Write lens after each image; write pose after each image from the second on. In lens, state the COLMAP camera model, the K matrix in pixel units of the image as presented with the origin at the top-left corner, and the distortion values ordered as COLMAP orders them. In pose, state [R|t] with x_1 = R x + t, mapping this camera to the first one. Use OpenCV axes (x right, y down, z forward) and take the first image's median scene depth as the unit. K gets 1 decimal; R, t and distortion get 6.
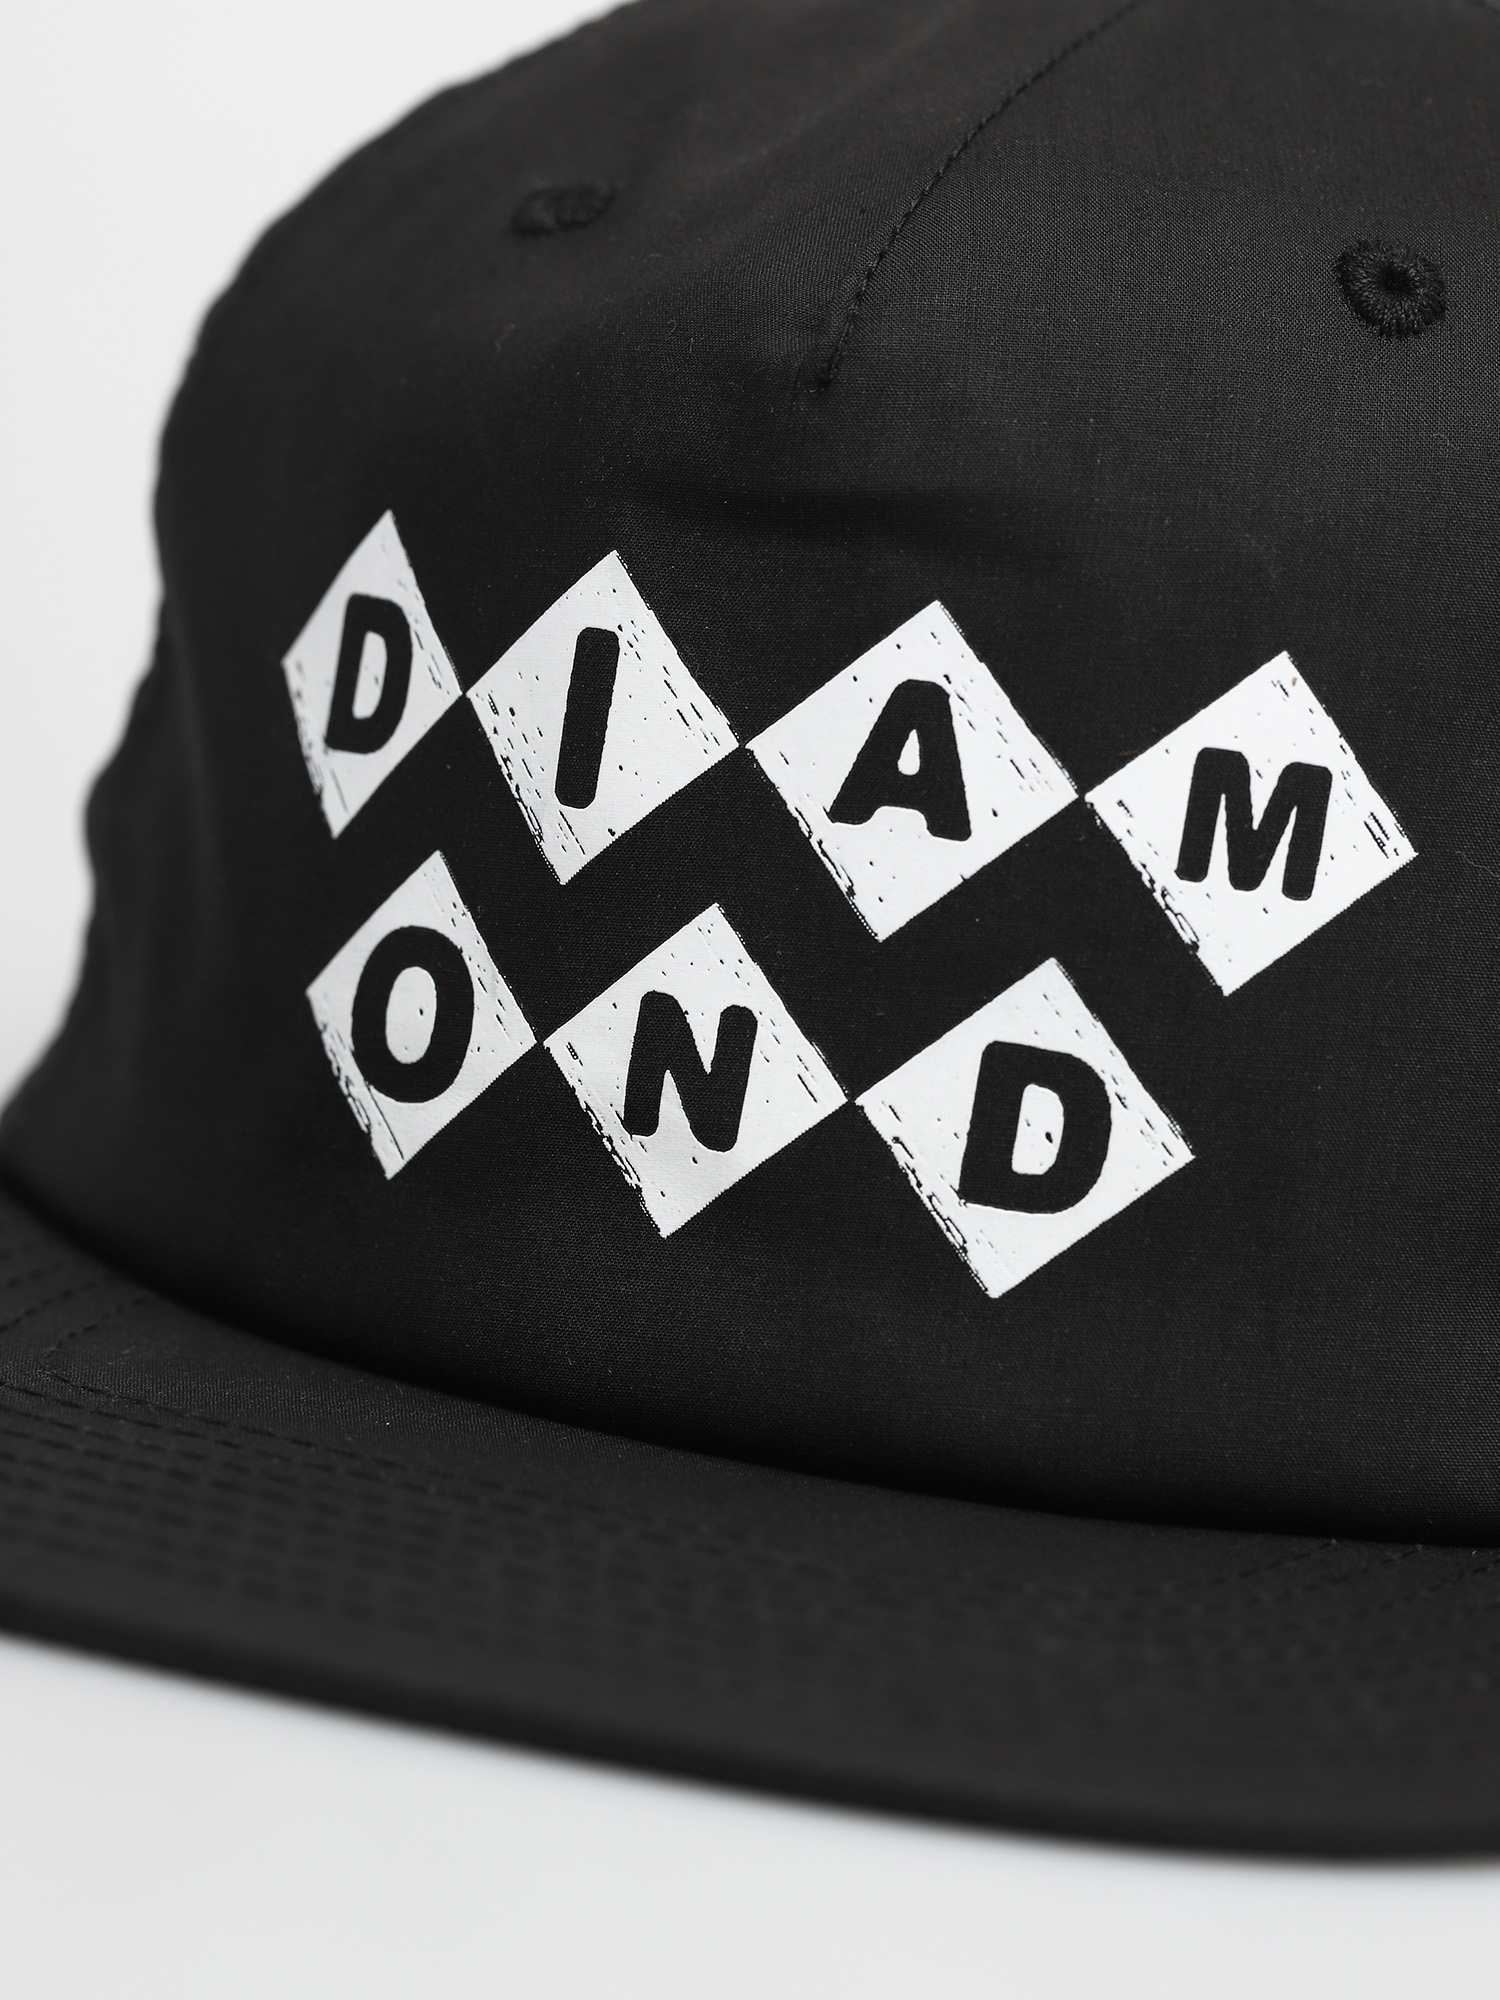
lens RADIAL K [[7787.5, 0, 750.1], [0, 7787.5, 1002.3], [0, 0, 1]] dist [-0.009508, 0.000000]
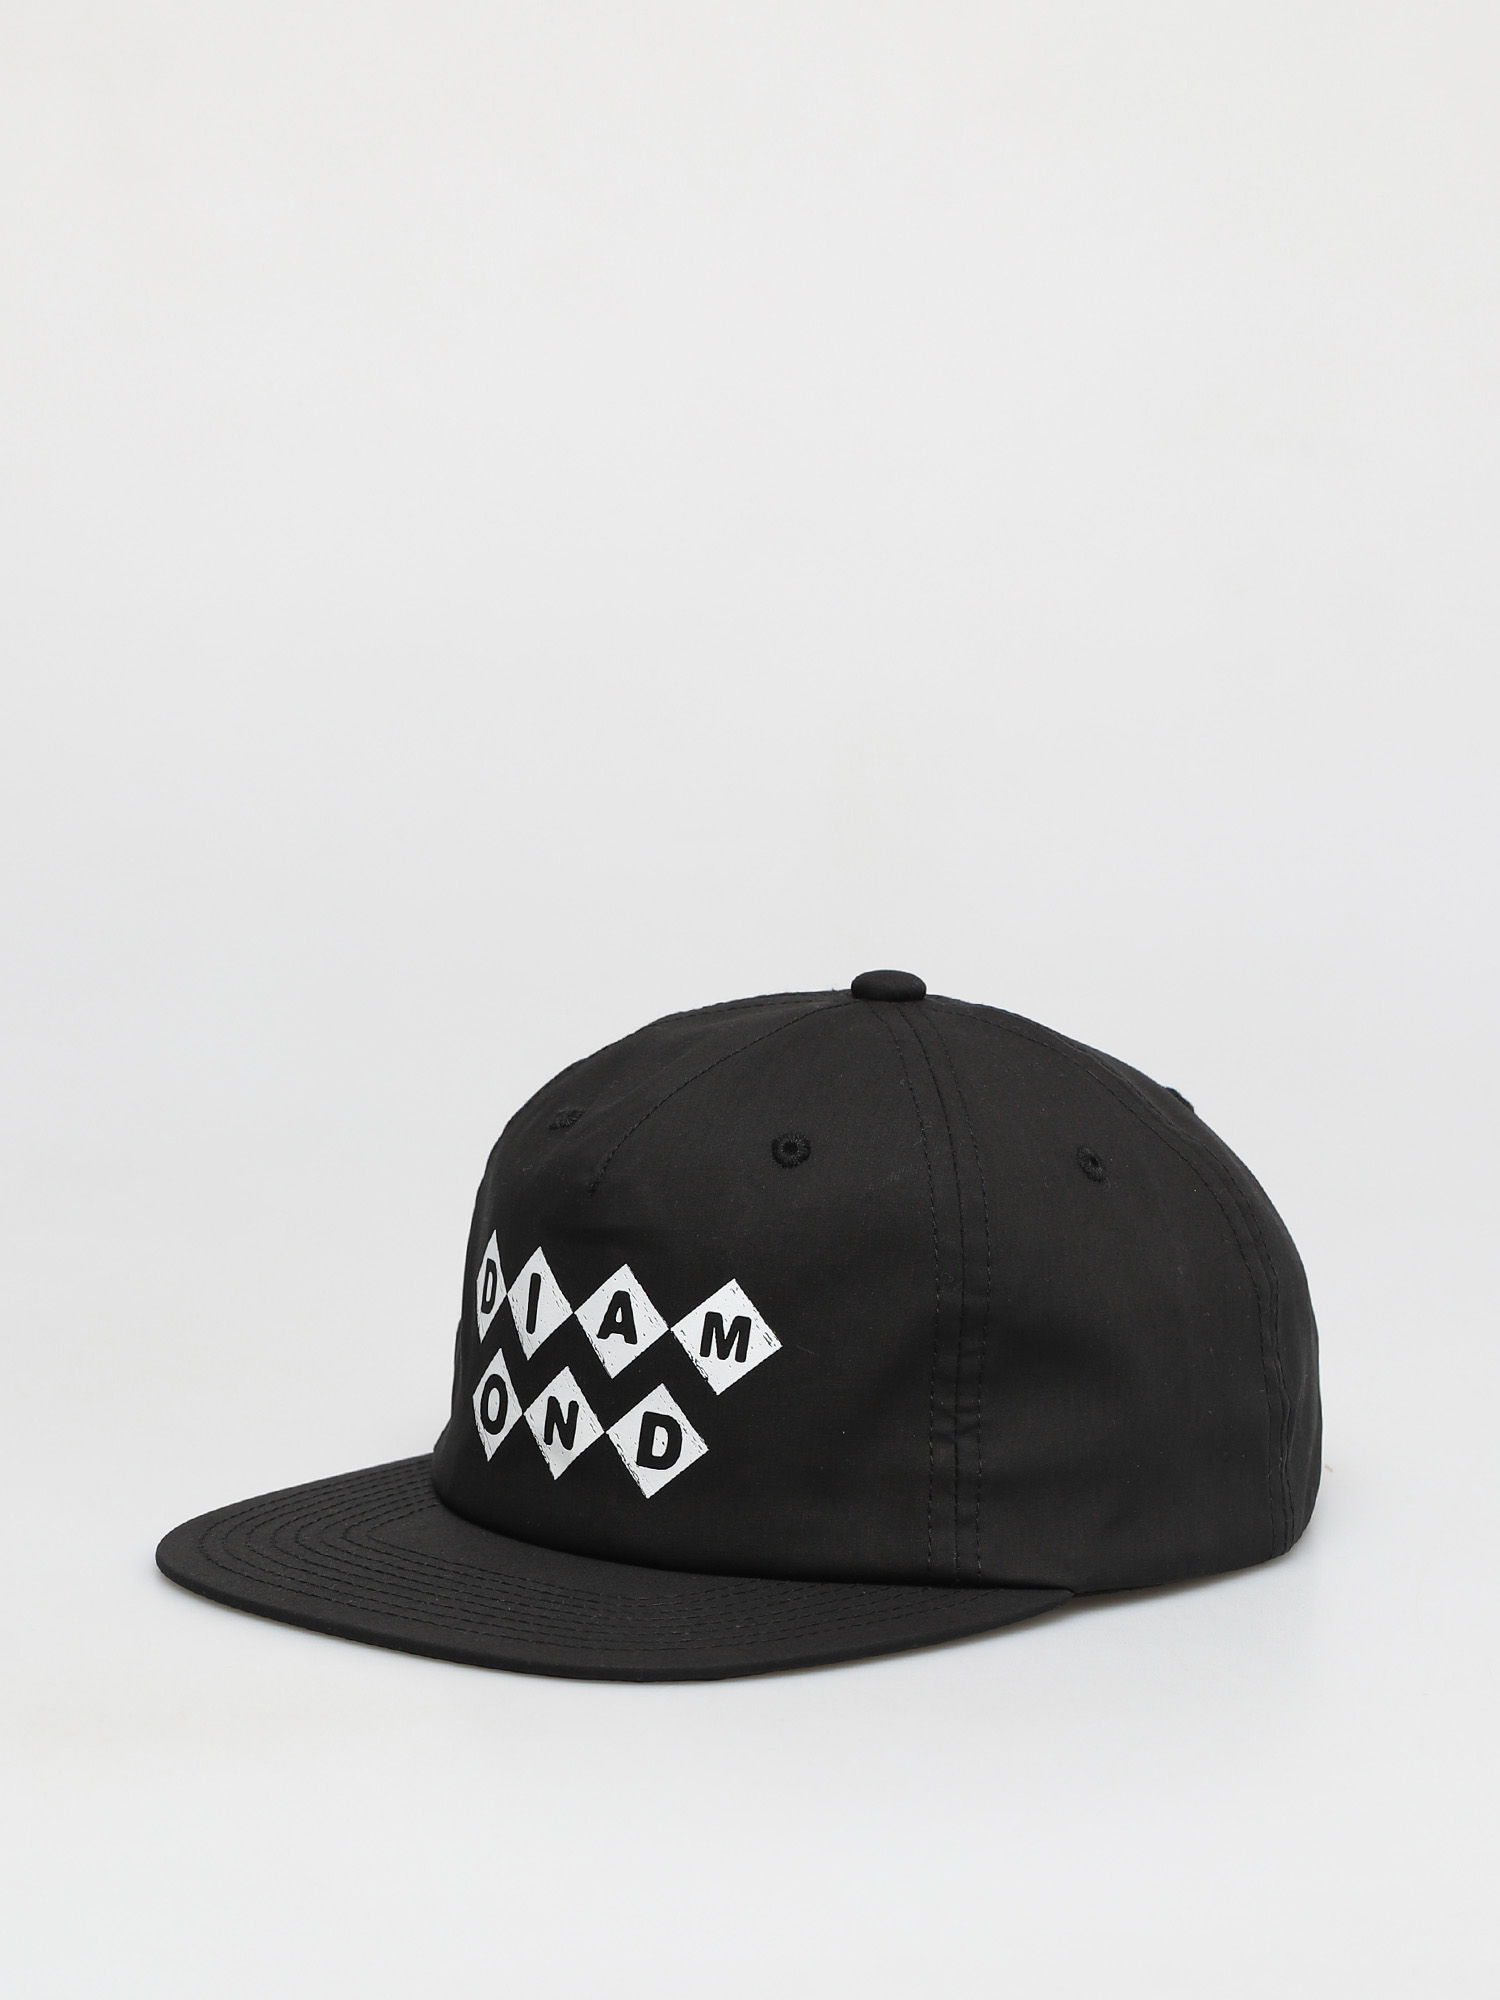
lens RADIAL K [[7787.5, 0, 750.7], [0, 7787.5, 998.3], [0, 0, 1]] dist [-0.009508, 0.000000]
pose [[0.943446, -0.032880, -0.329891, 1.051232], [0.020842, 0.998984, -0.039963, -0.032917], [0.330869, 0.030827, 0.943173, -1.789946]]
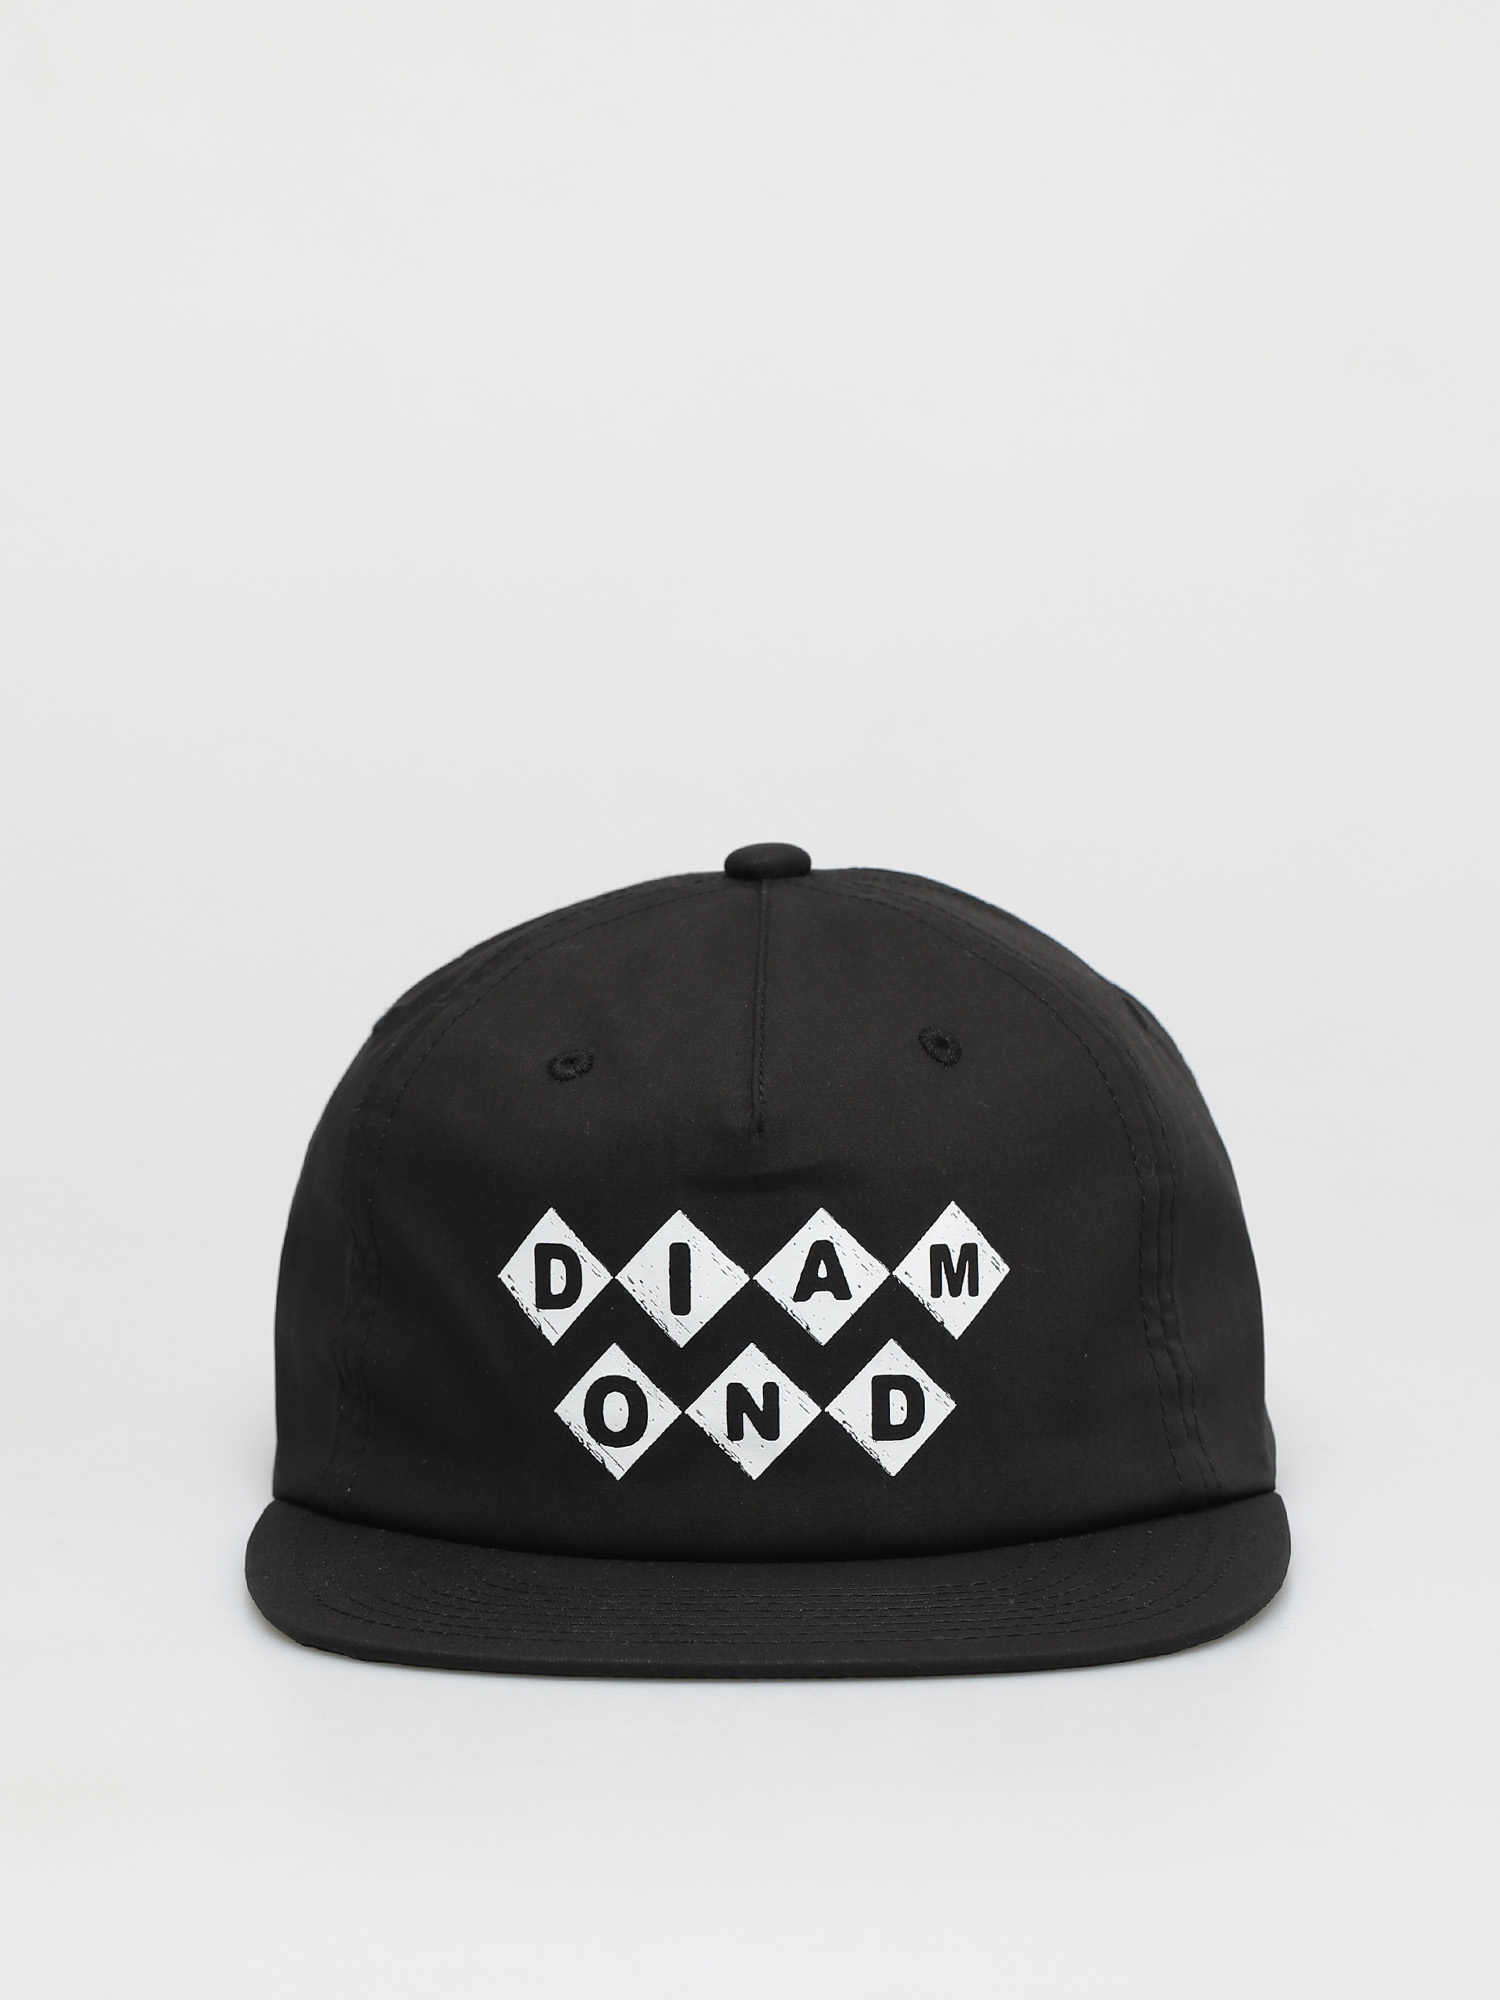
lens RADIAL K [[7787.5, 0, 750.2], [0, 7787.5, 1000.9], [0, 0, 1]] dist [-0.009508, 0.000000]
pose [[0.910345, -0.182613, 0.371381, -0.911180], [0.181275, 0.982665, 0.038839, -0.217463], [-0.372036, 0.031965, 0.927668, -1.310886]]
